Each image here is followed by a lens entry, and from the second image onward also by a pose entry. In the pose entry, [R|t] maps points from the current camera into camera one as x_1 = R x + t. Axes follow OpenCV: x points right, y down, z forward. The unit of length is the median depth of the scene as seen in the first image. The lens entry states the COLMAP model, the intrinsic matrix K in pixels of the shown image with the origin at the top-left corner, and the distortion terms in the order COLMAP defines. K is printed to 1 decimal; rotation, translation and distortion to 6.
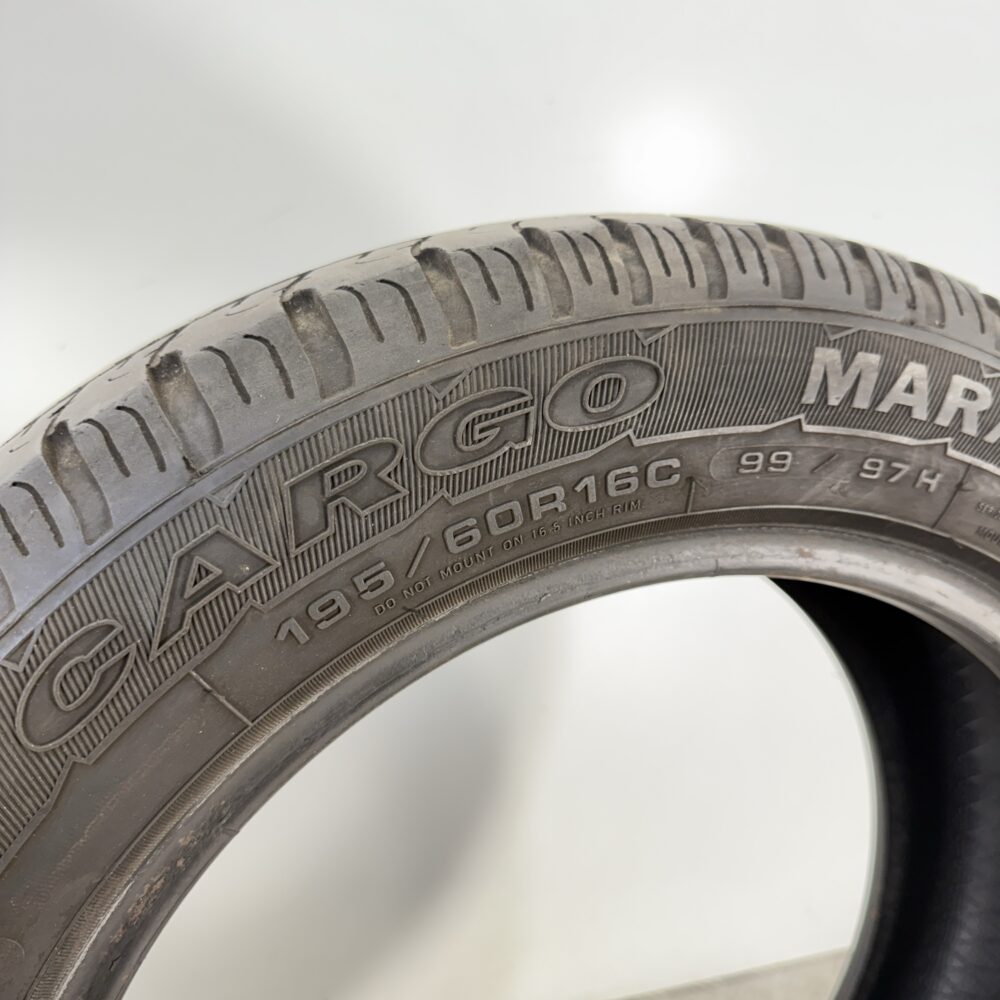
lens RADIAL K [[989.4, 0, 529.1], [0, 989.4, 522.7], [0, 0, 1]] dist [0.211742, -0.641009]
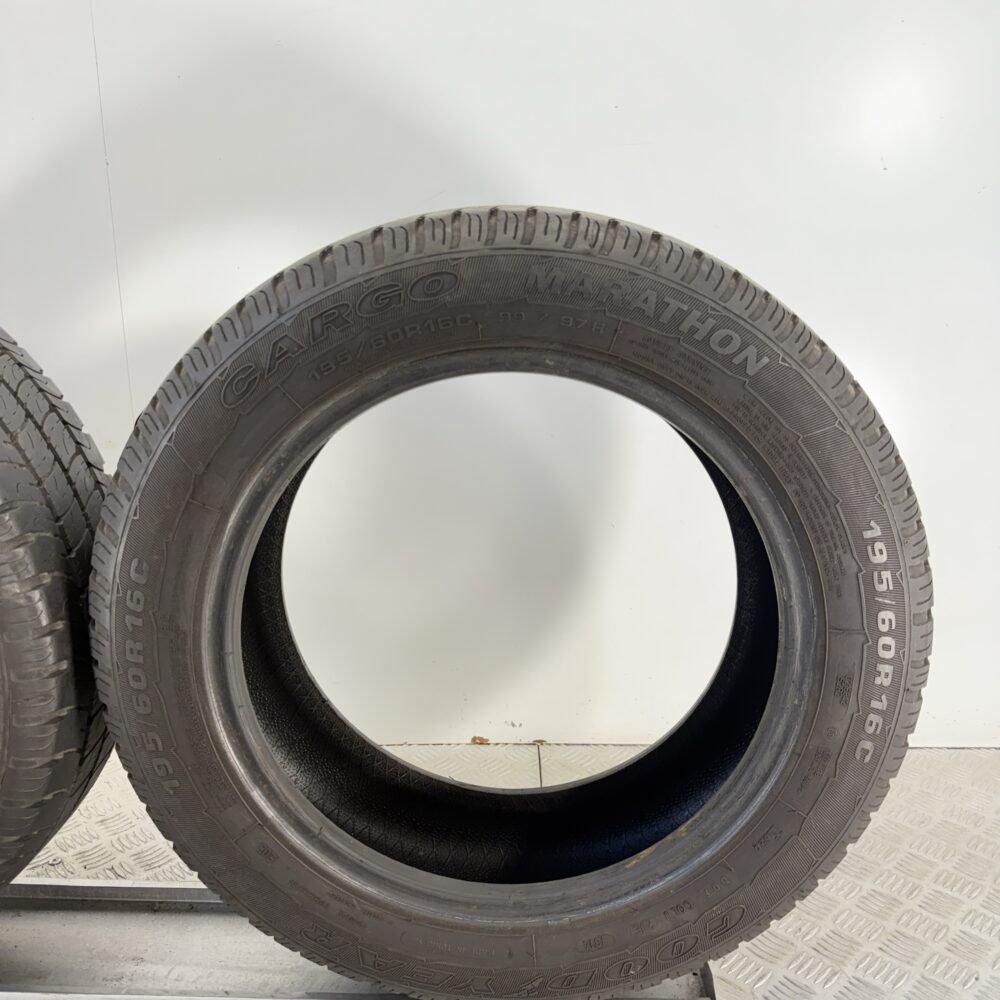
lens RADIAL K [[989.4, 0, 529.1], [0, 989.4, 522.7], [0, 0, 1]] dist [0.211742, -0.641009]
pose [[0.942707, 0.062254, -0.327763, 1.205993], [-0.043784, 0.997025, 0.063439, 0.305129], [0.330737, -0.045454, 0.942628, -1.364235]]
